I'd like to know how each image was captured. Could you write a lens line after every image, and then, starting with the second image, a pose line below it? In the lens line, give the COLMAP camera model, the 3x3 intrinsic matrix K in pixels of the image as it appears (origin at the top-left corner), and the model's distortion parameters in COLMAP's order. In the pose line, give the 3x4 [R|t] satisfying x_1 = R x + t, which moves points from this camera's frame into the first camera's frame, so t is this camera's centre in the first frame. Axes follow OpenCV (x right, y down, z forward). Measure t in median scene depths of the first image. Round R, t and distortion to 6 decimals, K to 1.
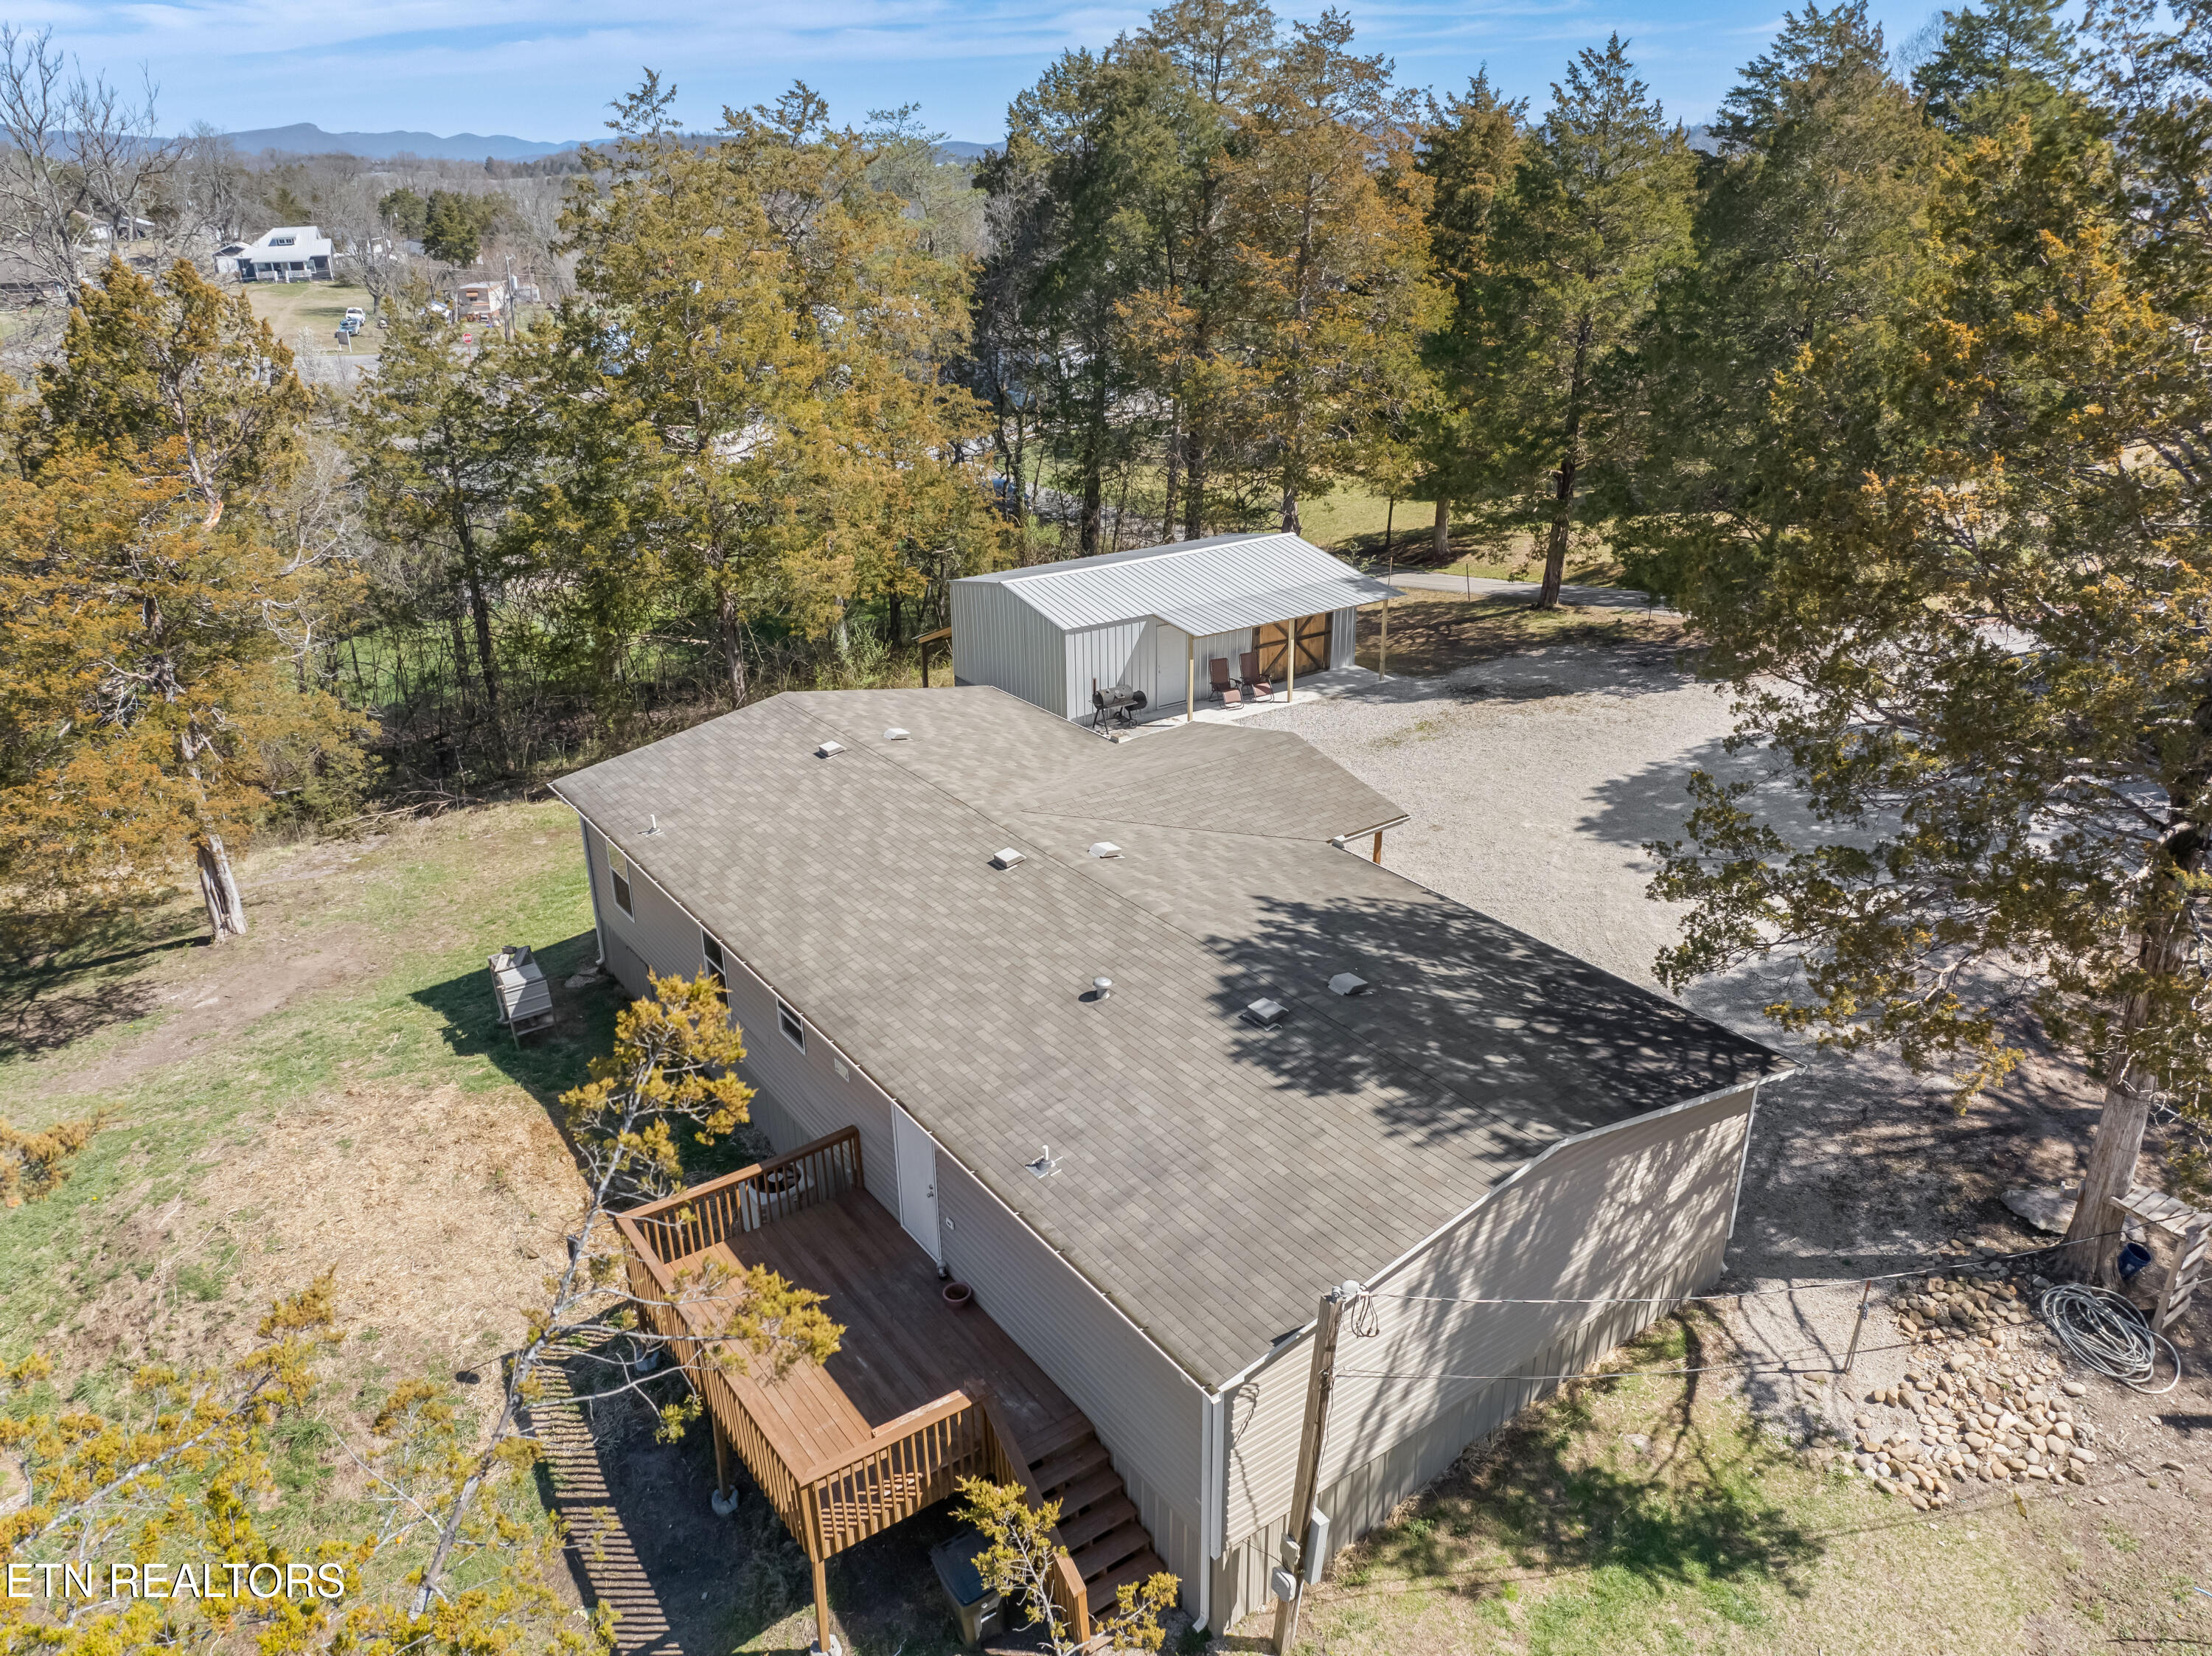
lens RADIAL K [[1547.9, 0, 1106.0], [0, 1547.9, 828.0], [0, 0, 1]] dist [-0.028247, -0.080582]
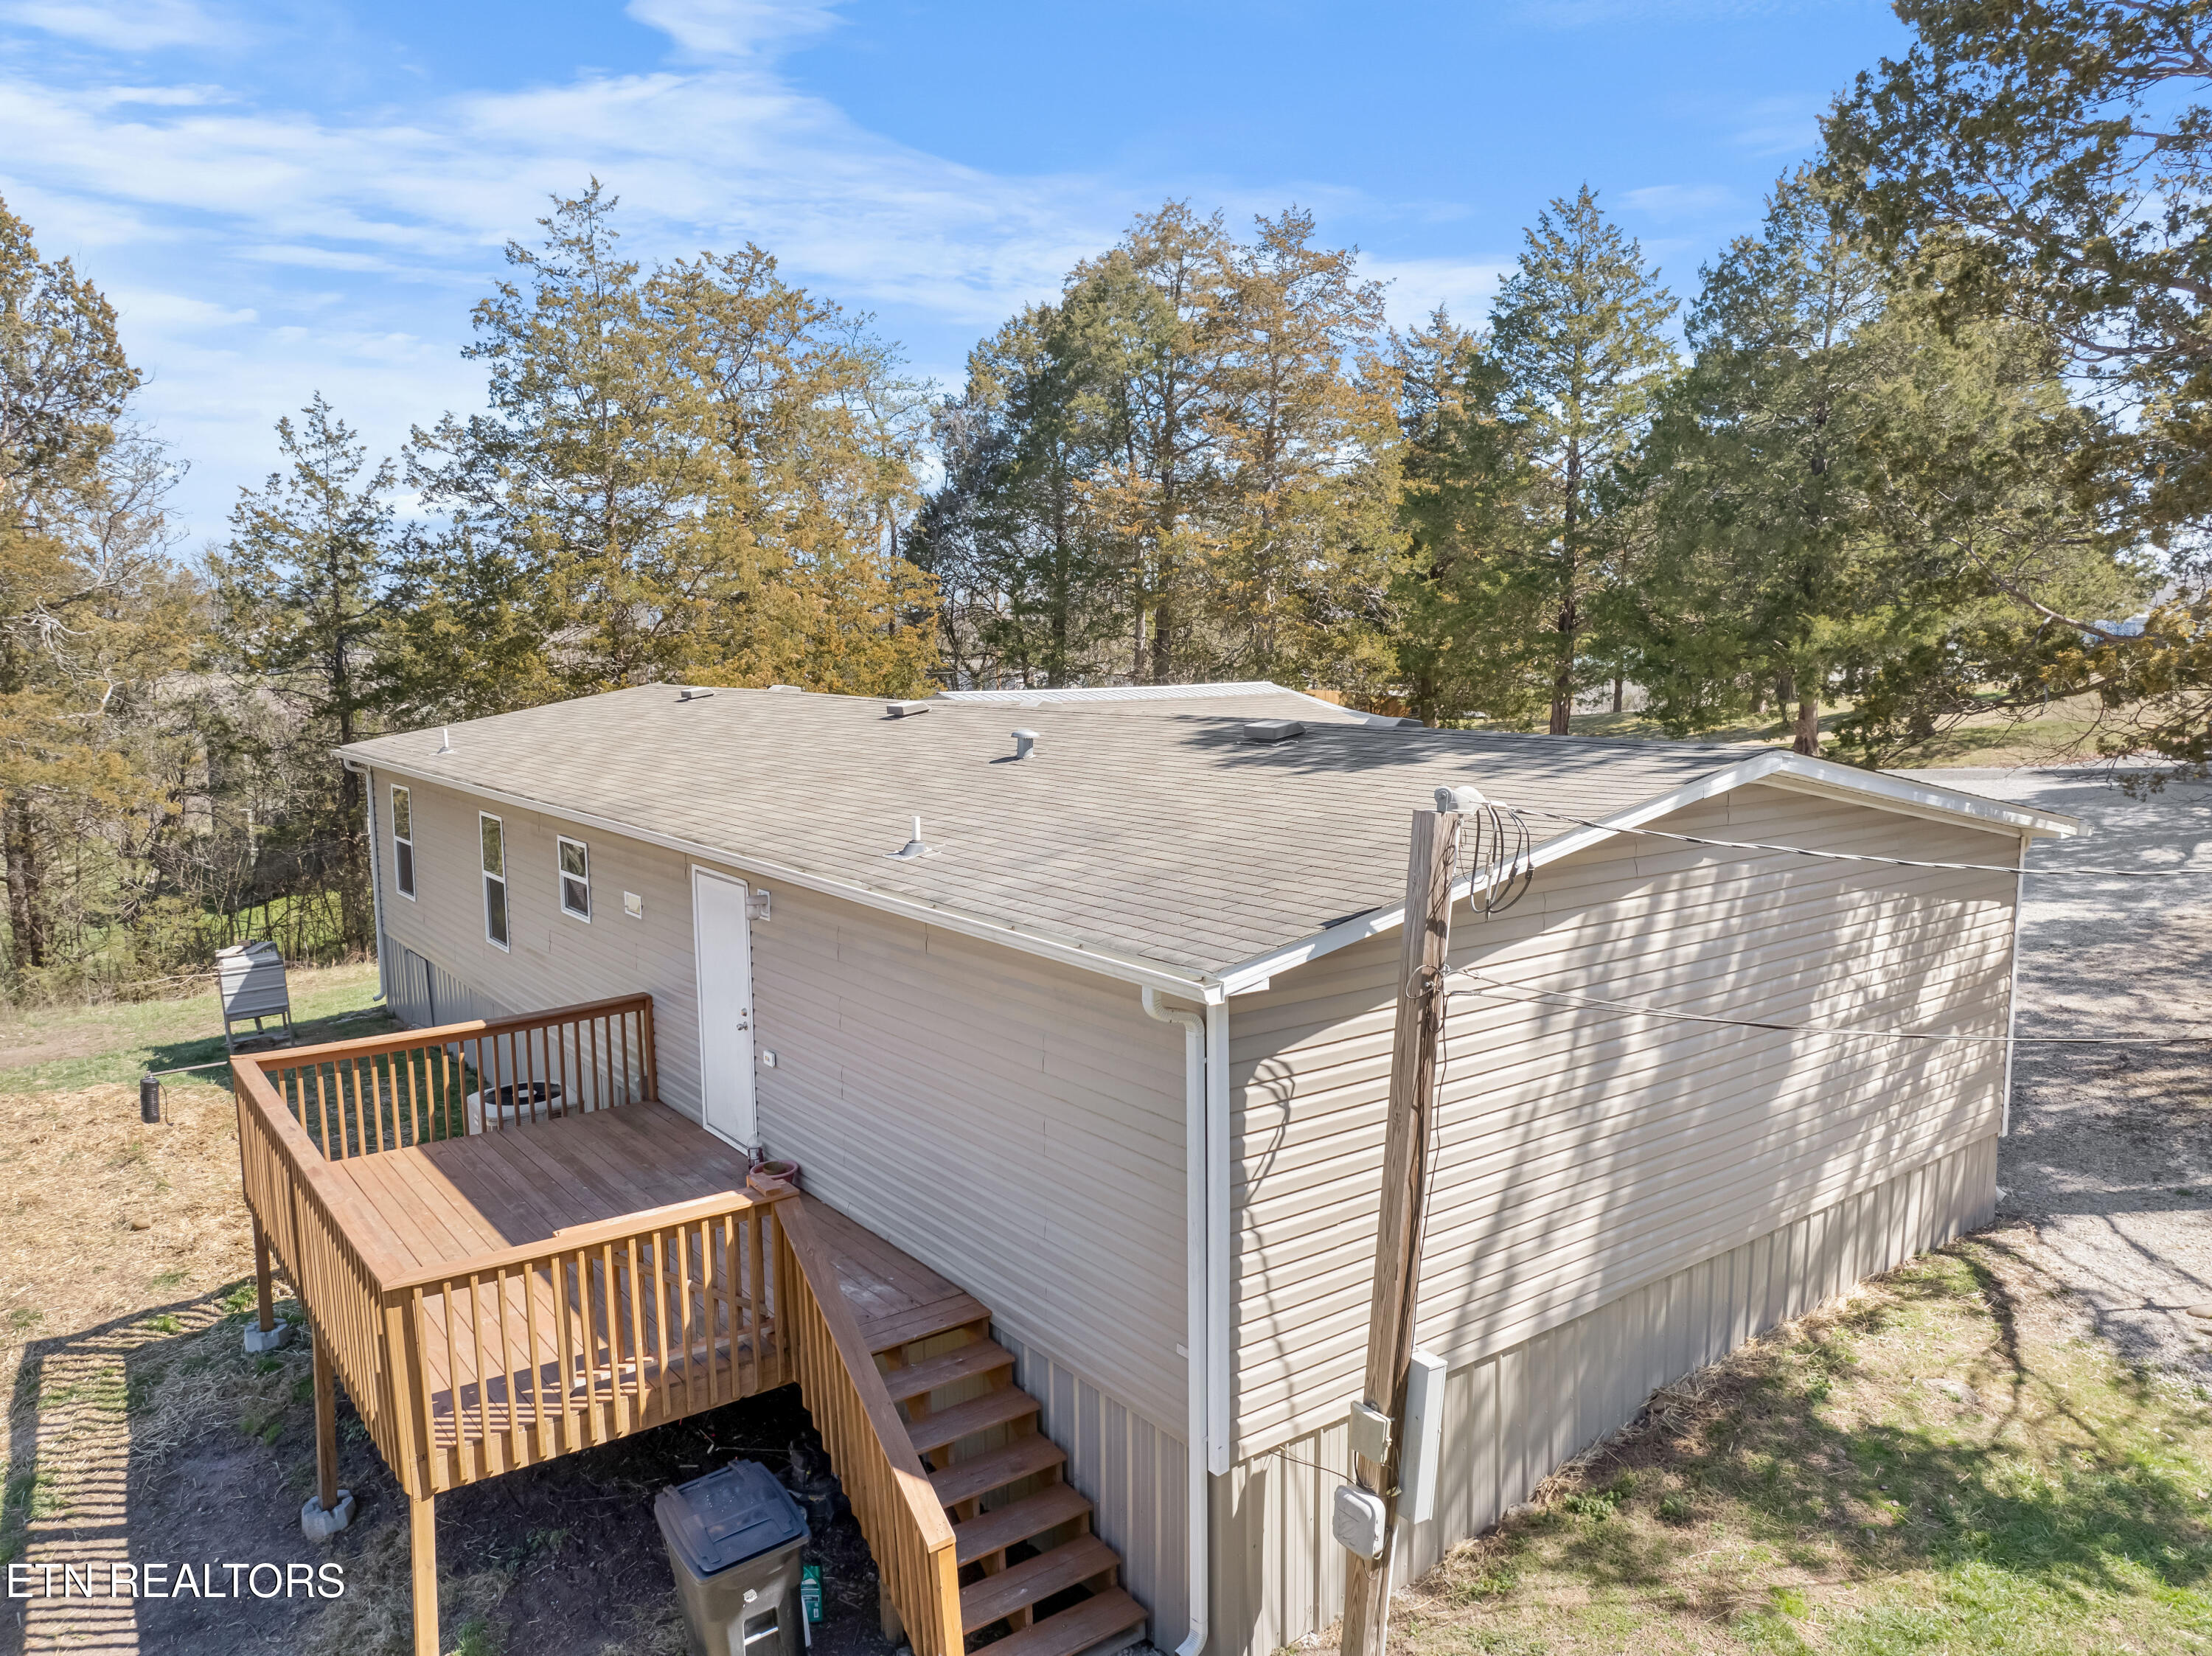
lens RADIAL K [[1552.2, 0, 1106.0], [0, 1552.2, 828.0], [0, 0, 1]] dist [-0.045156, -0.000368]
pose [[0.999739, 0.007583, 0.021559, 0.019968], [-0.001014, 0.957136, -0.289638, 0.364605], [-0.022832, 0.289541, 0.956893, 0.400956]]
